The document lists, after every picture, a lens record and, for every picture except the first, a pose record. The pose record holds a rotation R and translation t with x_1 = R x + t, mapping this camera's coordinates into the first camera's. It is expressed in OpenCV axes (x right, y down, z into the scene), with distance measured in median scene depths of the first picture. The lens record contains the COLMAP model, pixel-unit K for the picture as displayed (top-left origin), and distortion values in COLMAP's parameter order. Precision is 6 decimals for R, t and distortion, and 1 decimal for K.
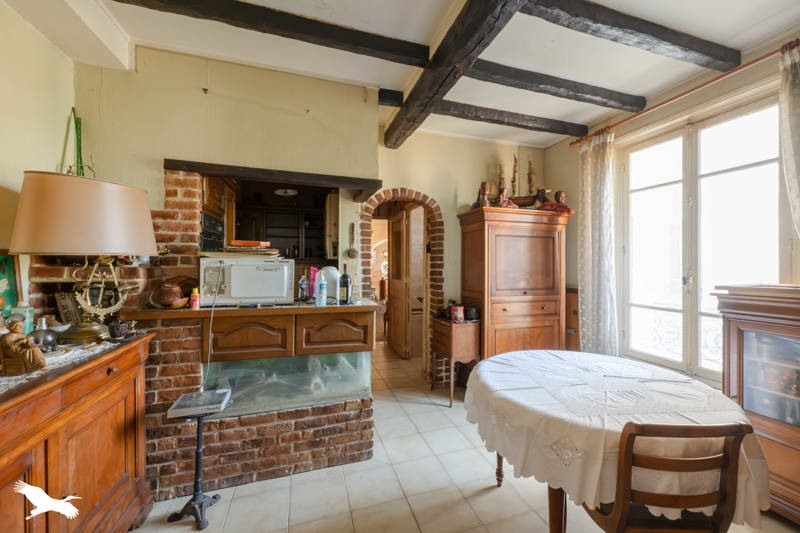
lens RADIAL K [[323.2, 0, 407.7], [0, 323.2, 265.7], [0, 0, 1]] dist [-0.000319, -0.000354]
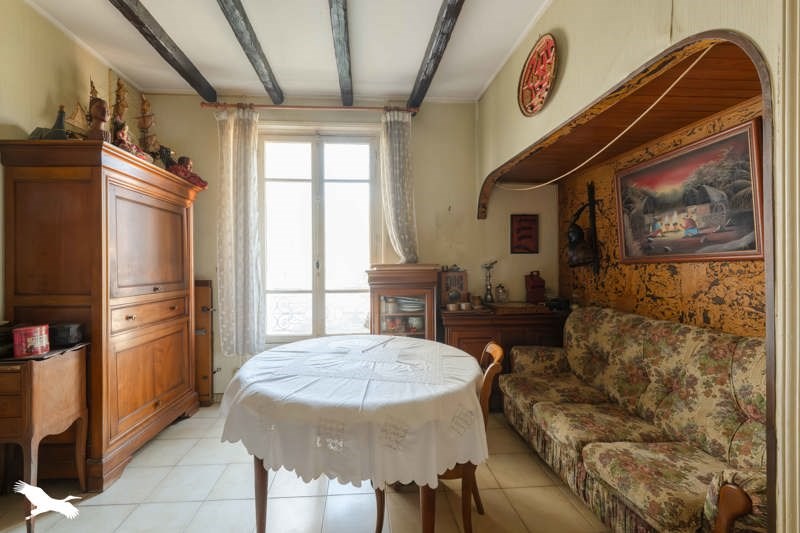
lens RADIAL K [[323.2, 0, 403.1], [0, 323.2, 263.5], [0, 0, 1]] dist [-0.000319, -0.000354]
pose [[0.247458, -0.004182, 0.968889, -0.181041], [0.008624, 0.999961, 0.002114, 0.034252], [-0.968860, 0.007833, 0.247485, 0.335789]]
